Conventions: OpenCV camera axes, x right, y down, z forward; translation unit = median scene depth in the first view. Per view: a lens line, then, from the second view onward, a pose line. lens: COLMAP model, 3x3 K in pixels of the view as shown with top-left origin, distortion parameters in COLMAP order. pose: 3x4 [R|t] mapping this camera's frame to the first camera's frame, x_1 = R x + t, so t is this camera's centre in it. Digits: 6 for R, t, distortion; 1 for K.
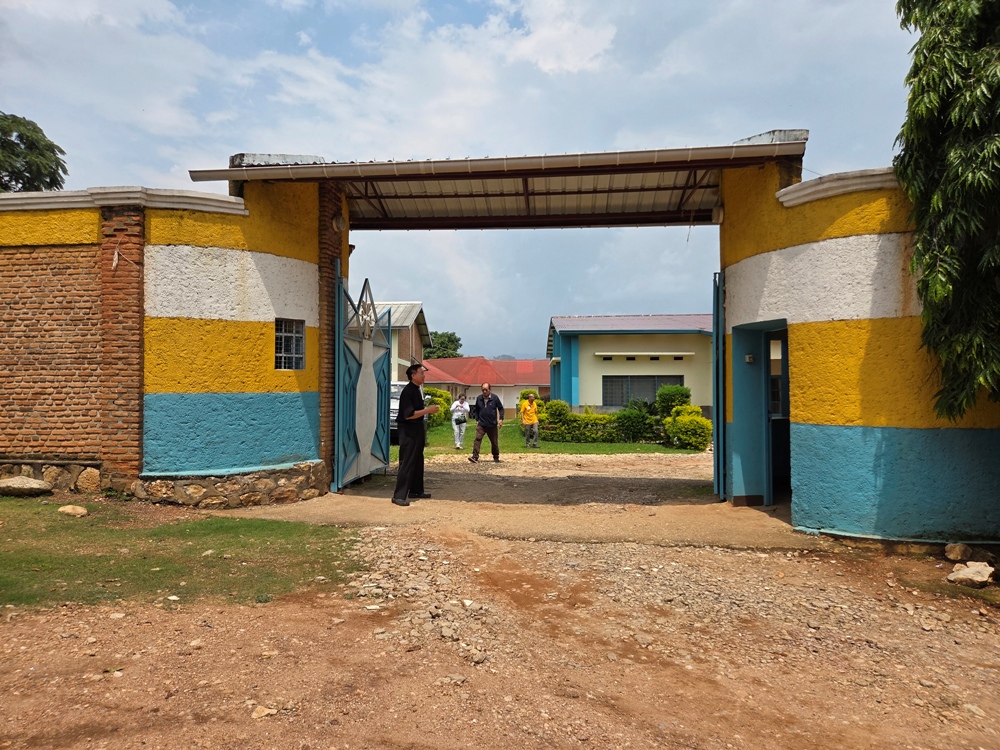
lens RADIAL K [[666.8, 0, 498.8], [0, 666.8, 378.3], [0, 0, 1]] dist [0.072961, -0.059751]
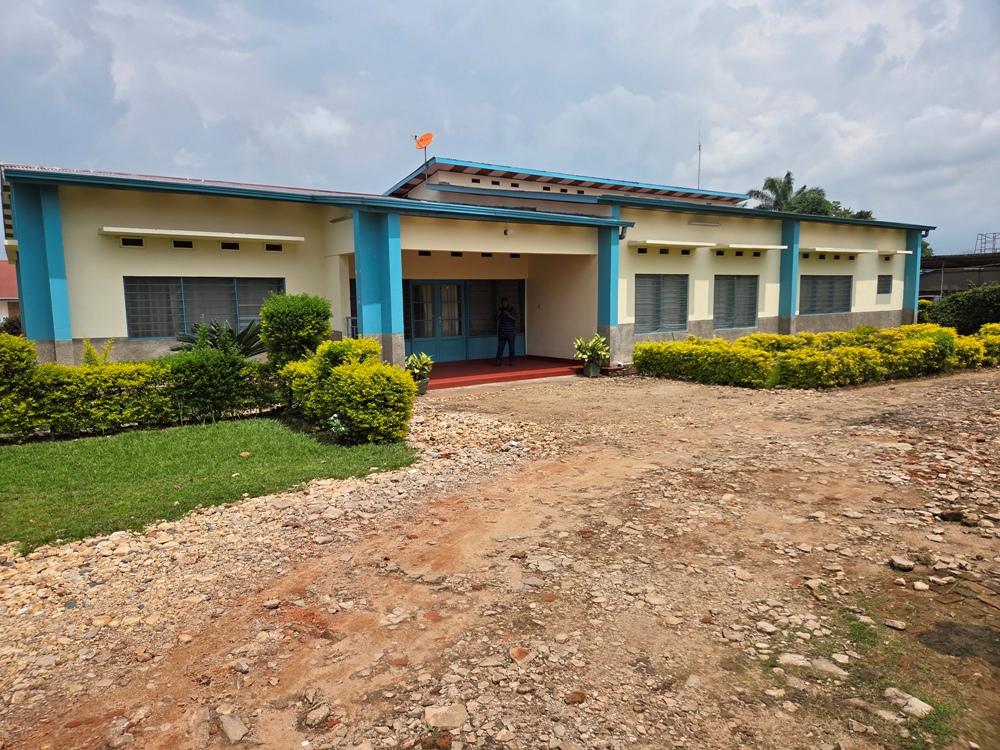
lens RADIAL K [[666.8, 0, 498.8], [0, 666.8, 378.3], [0, 0, 1]] dist [0.072961, -0.059751]
pose [[0.788629, -0.083749, 0.609139, 0.072540], [0.004999, 0.991521, 0.129850, 0.007930], [-0.614849, -0.099358, 0.782361, 0.500870]]
